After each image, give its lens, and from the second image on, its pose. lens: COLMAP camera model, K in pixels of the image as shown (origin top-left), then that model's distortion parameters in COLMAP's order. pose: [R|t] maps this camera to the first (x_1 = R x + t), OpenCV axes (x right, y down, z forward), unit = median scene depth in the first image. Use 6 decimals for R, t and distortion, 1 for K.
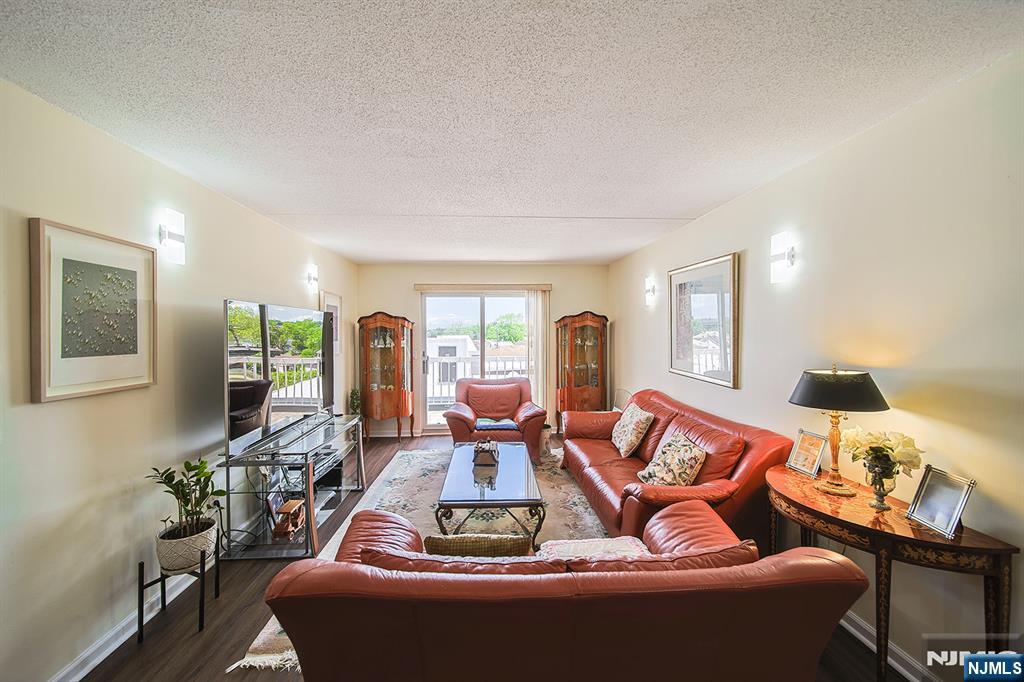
lens RADIAL K [[382.5, 0, 507.0], [0, 382.5, 334.5], [0, 0, 1]] dist [-0.001142, -0.000571]
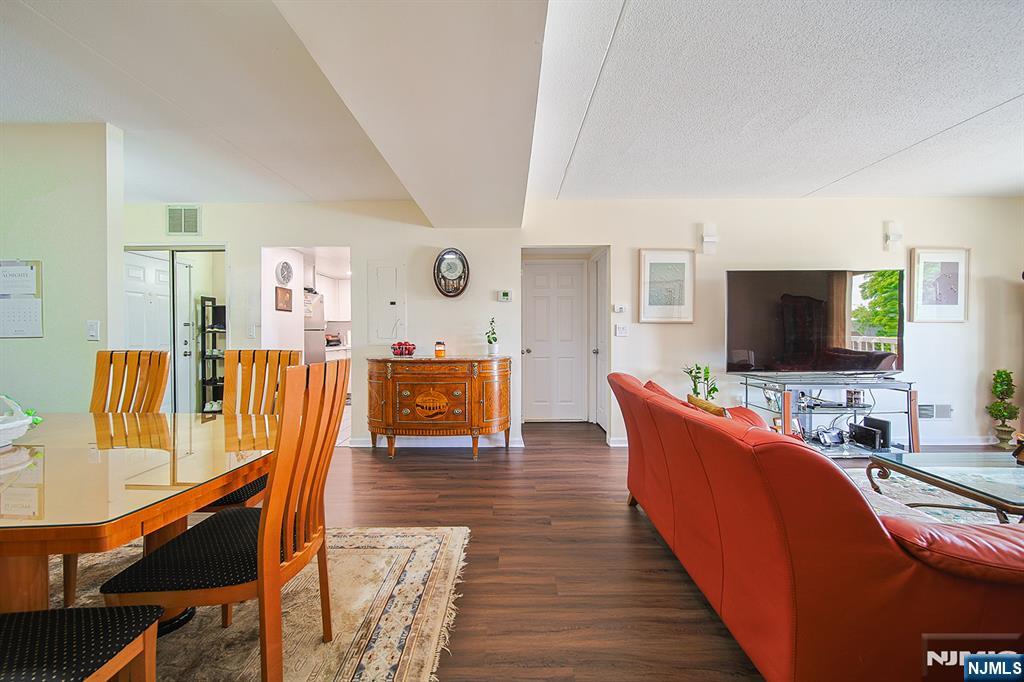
lens RADIAL K [[376.1, 0, 508.3], [0, 376.1, 338.1], [0, 0, 1]] dist [-0.000421, -0.000182]
pose [[-0.060137, 0.020180, -0.997986, 1.103248], [-0.004036, 0.999783, 0.020459, 0.200477], [0.998182, 0.005259, -0.060042, 0.243077]]
